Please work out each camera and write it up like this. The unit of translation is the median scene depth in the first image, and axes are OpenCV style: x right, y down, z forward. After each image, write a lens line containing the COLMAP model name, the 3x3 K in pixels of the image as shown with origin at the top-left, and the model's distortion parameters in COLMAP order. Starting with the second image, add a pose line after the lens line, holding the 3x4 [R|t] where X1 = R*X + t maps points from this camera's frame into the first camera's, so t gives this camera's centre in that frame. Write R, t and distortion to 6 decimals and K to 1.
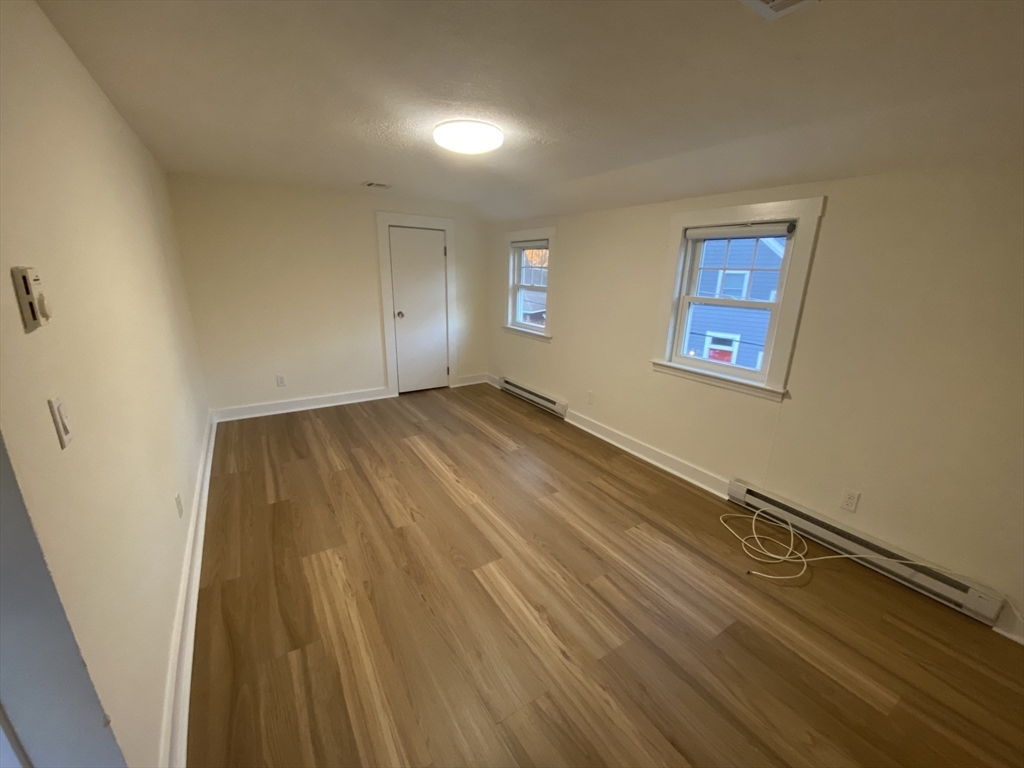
lens RADIAL K [[411.1, 0, 490.1], [0, 411.1, 378.0], [0, 0, 1]] dist [0.000077, -0.015478]
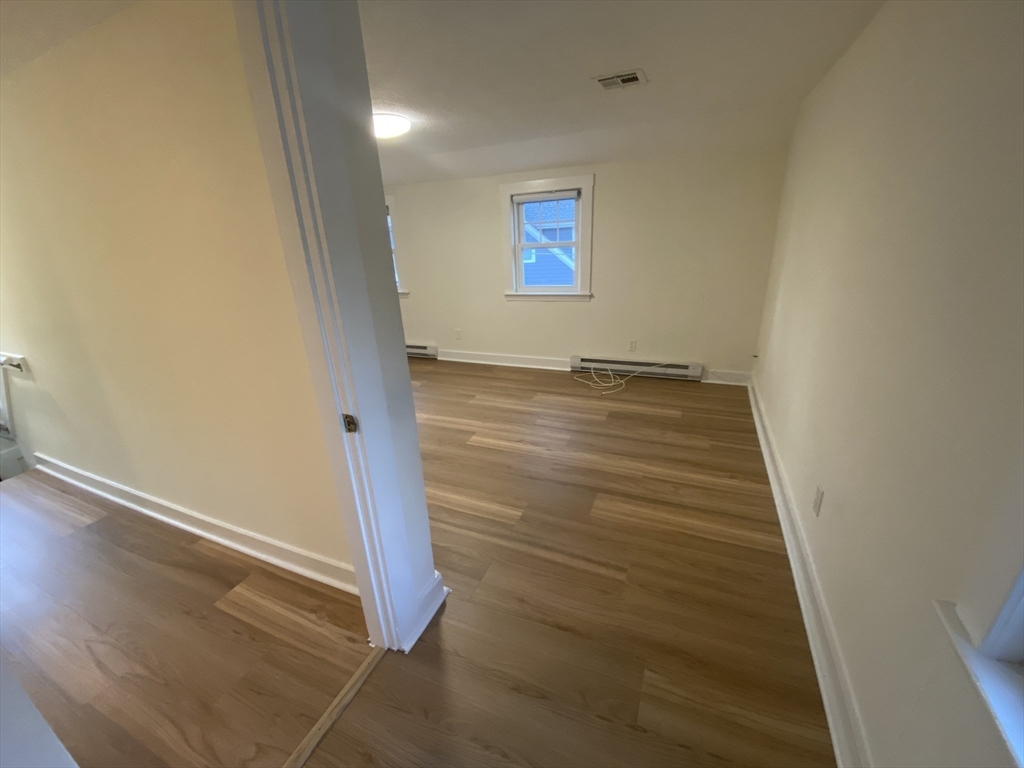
lens RADIAL K [[411.7, 0, 512.0], [0, 411.7, 384.0], [0, 0, 1]] dist [0.018603, 0.000010]
pose [[0.810418, -0.249529, 0.530054, -0.517527], [0.207627, 0.968365, 0.138422, 0.086207], [-0.547826, -0.002126, 0.836590, -0.237705]]
